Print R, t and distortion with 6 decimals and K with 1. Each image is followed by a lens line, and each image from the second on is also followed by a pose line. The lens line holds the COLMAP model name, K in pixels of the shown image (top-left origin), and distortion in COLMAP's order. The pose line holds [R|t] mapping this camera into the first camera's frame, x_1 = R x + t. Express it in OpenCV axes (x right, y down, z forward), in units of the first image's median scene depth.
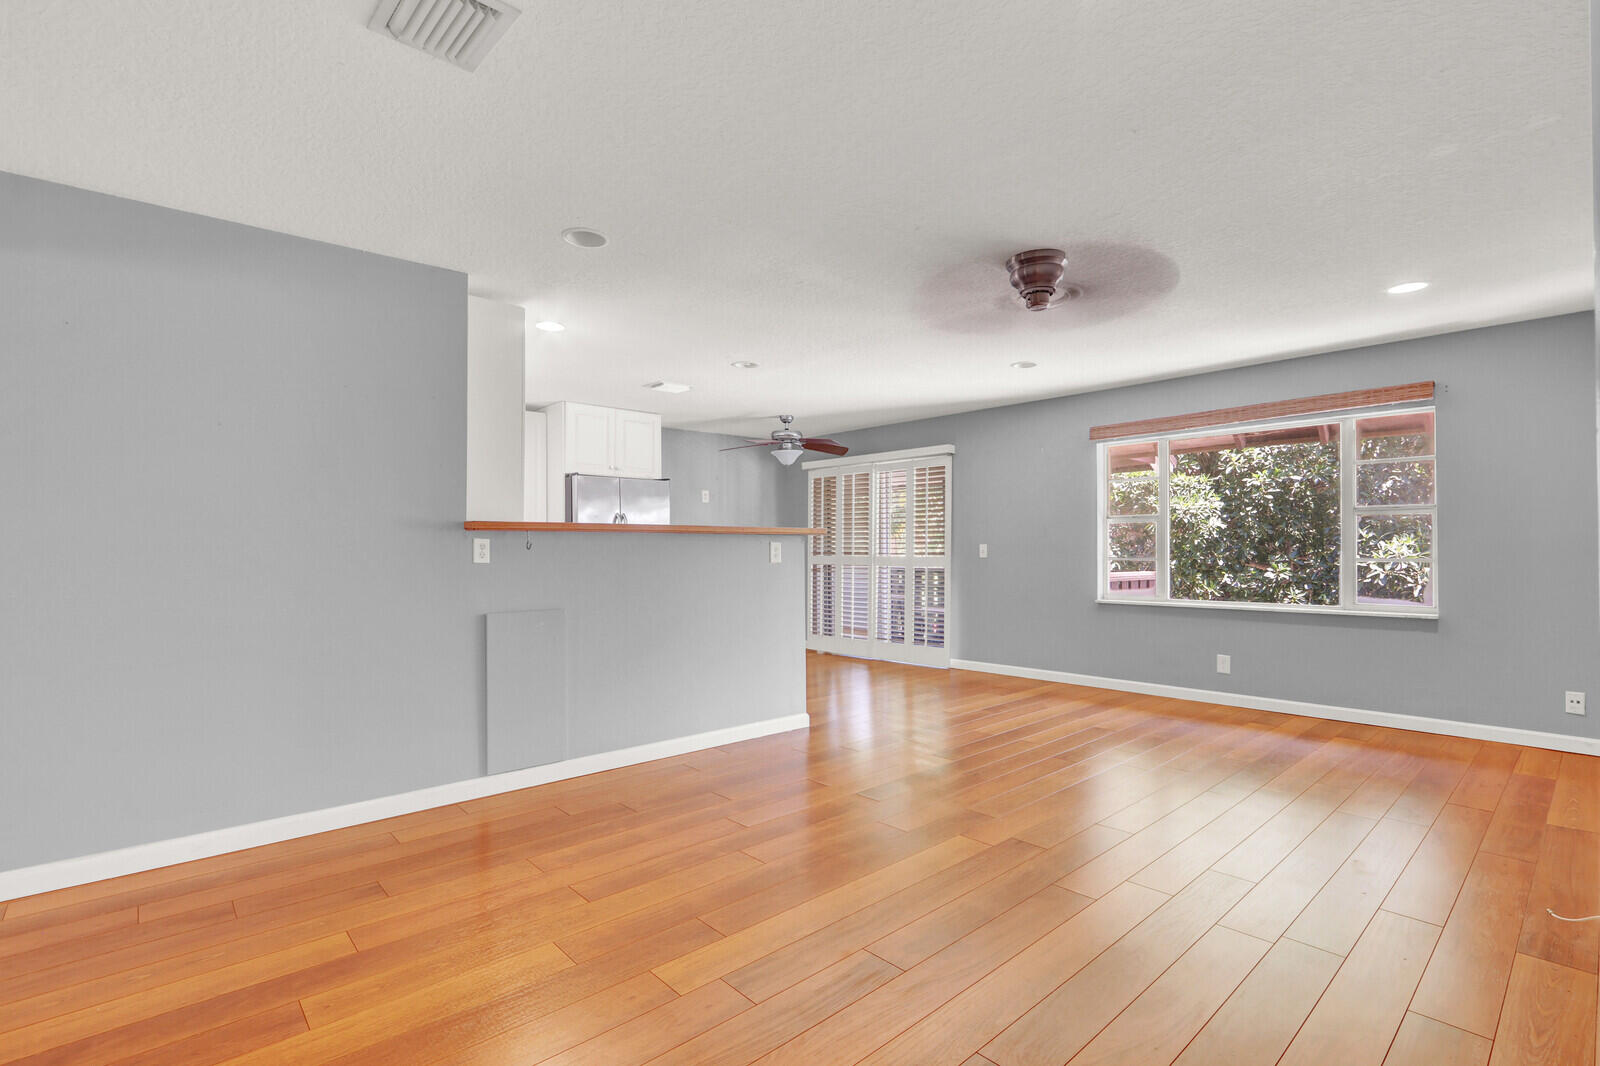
lens RADIAL K [[758.2, 0, 800.0], [0, 758.2, 533.0], [0, 0, 1]] dist [-0.000520, 0.000095]
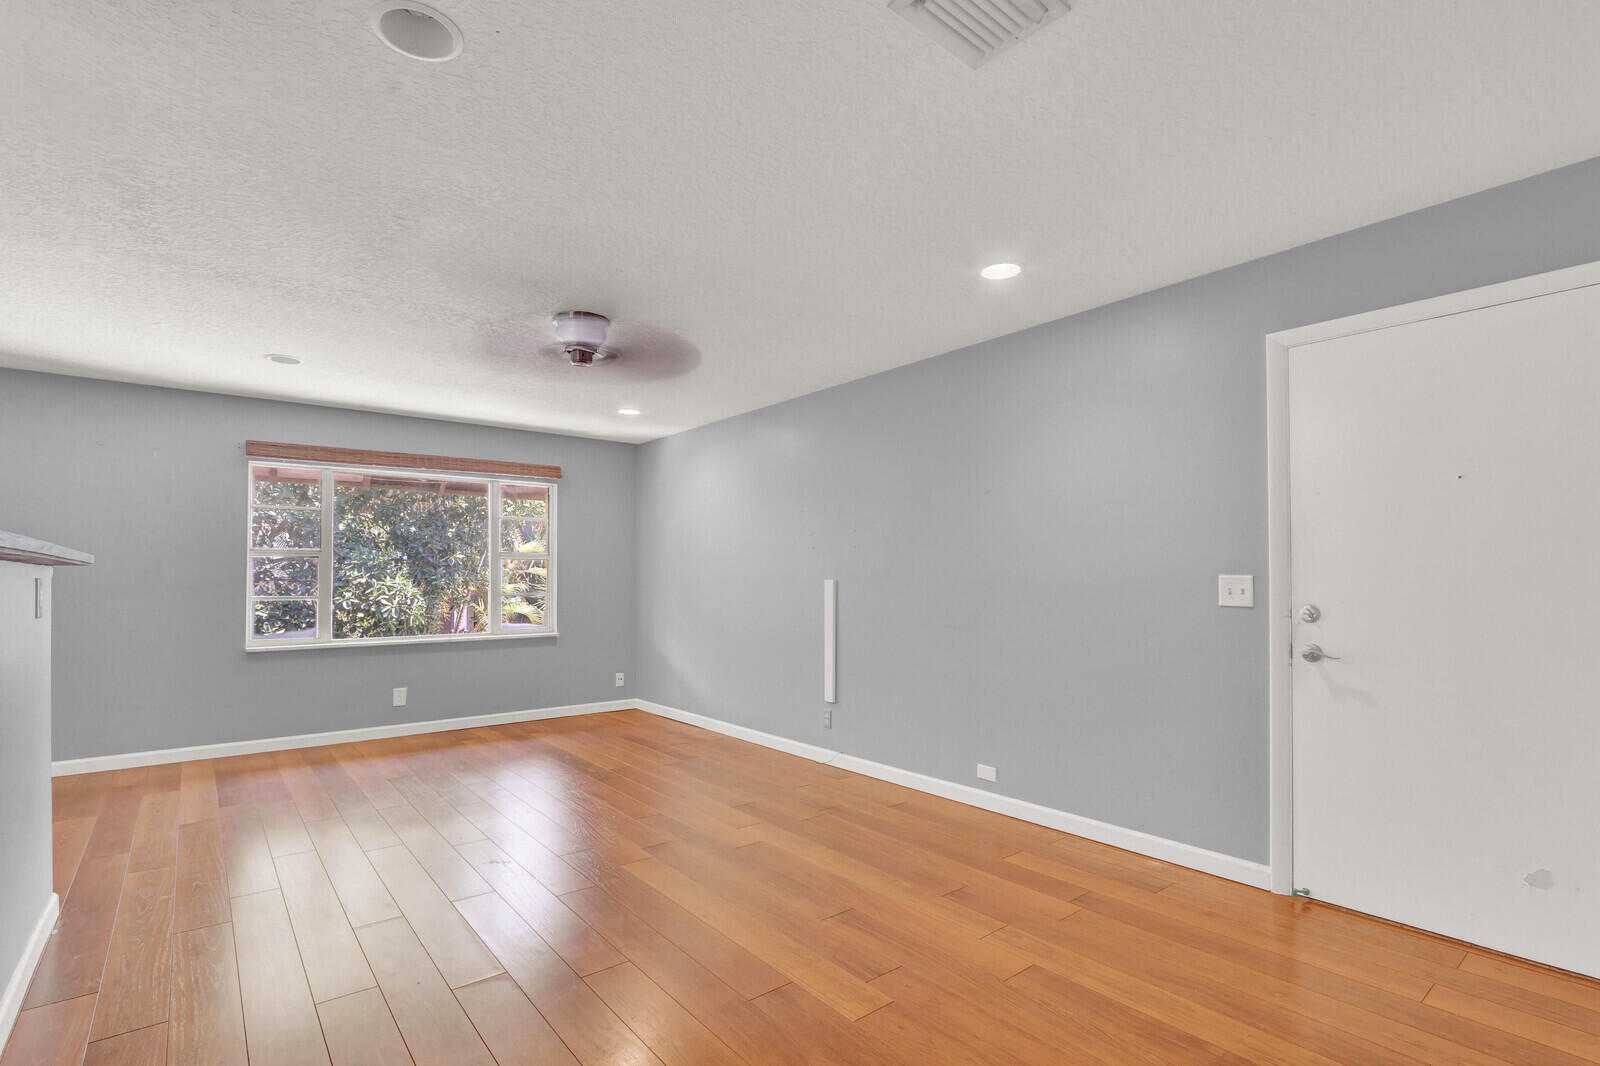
lens RADIAL K [[752.4, 0, 800.3], [0, 752.4, 585.3], [0, 0, 1]] dist [-0.001672, -0.000104]
pose [[0.064562, -0.002107, 0.997911, -0.453654], [-0.020622, 0.999781, 0.003445, 0.003925], [-0.997701, -0.020801, 0.064505, 0.395636]]
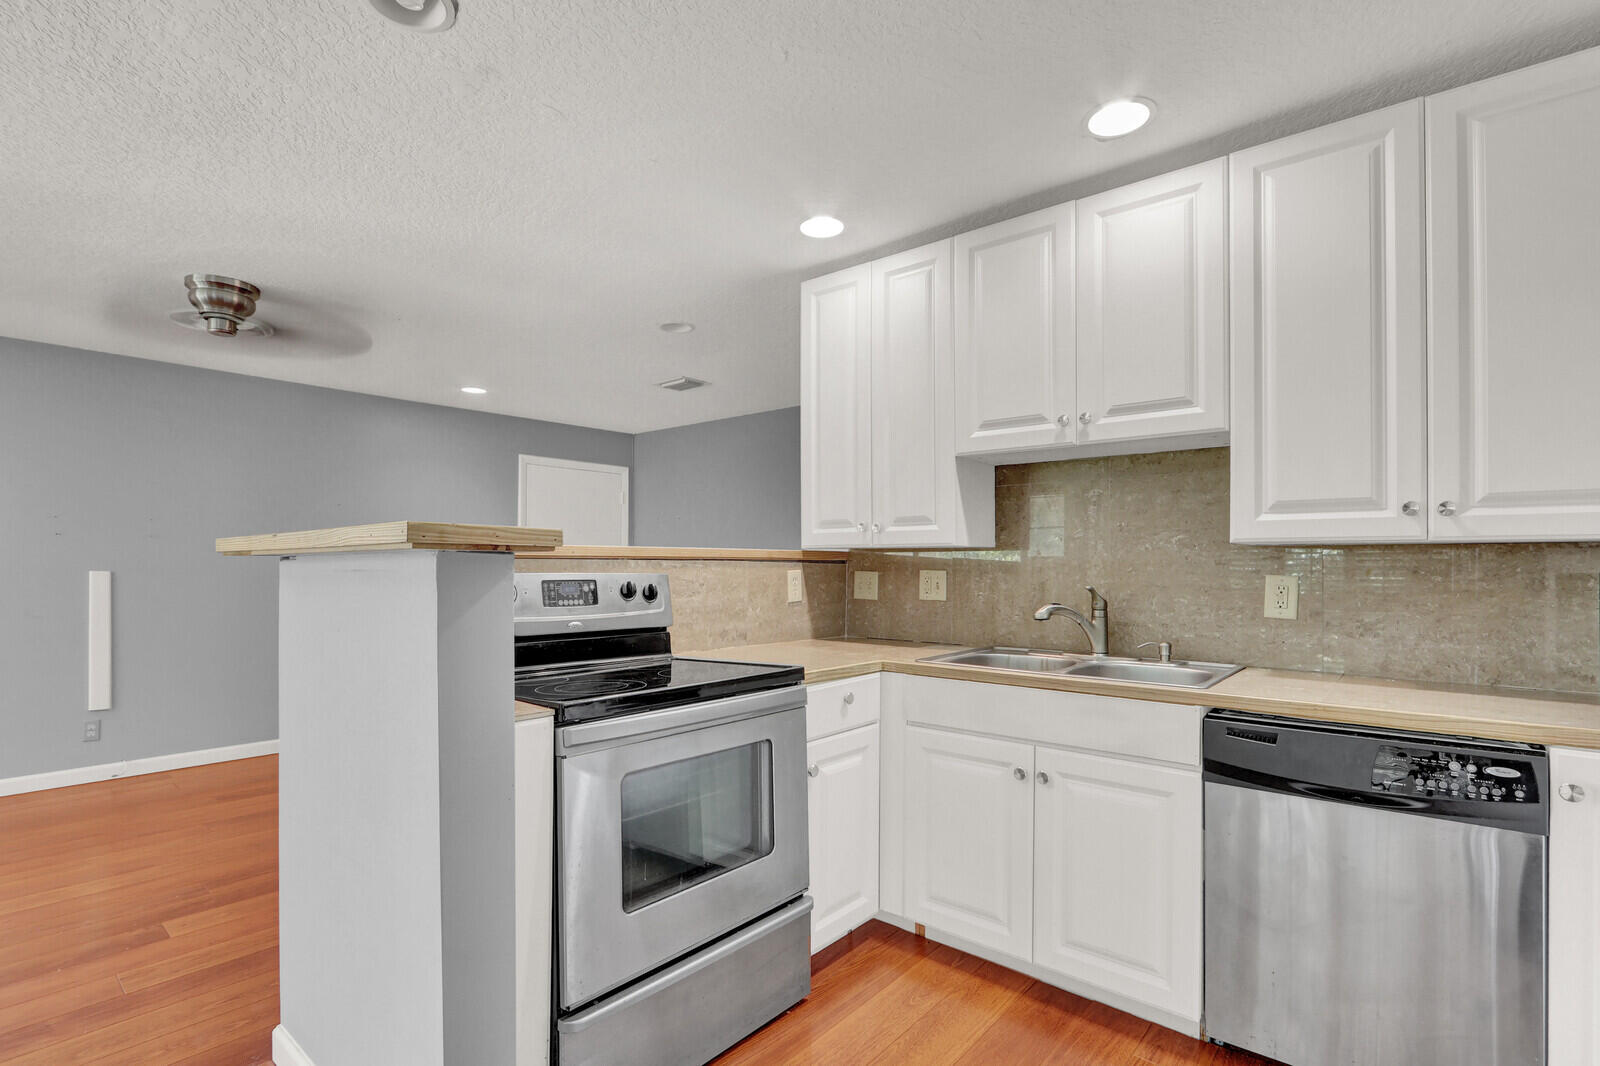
lens RADIAL K [[776.9, 0, 799.5], [0, 776.9, 561.2], [0, 0, 1]] dist [-0.000171, 0.000375]
pose [[-0.994150, -0.000999, -0.108007, -0.195811], [0.001839, 0.999656, -0.026174, 0.012476], [0.107996, -0.026219, -0.993806, 1.309243]]
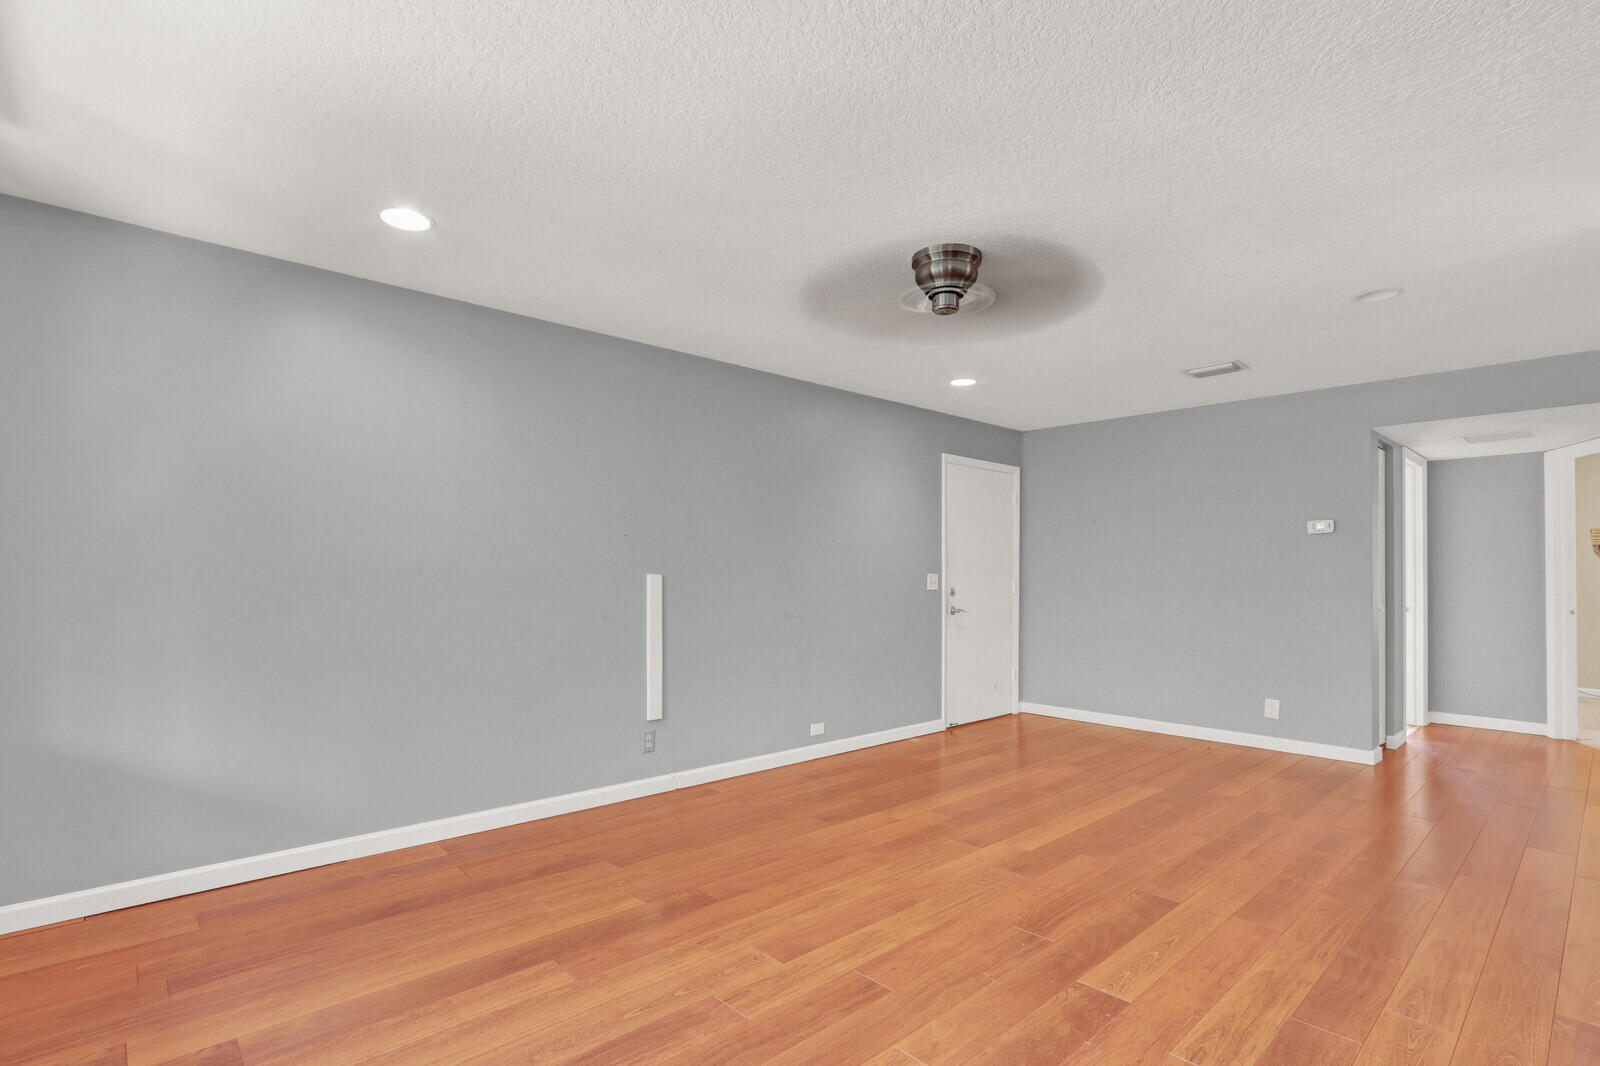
lens RADIAL K [[776.9, 0, 799.5], [0, 776.9, 561.2], [0, 0, 1]] dist [-0.000171, 0.000375]
pose [[-0.999975, -0.000726, -0.007092, 0.306512], [-0.000455, 0.999268, -0.038246, 0.016922], [0.007114, -0.038242, -0.999243, 1.199496]]
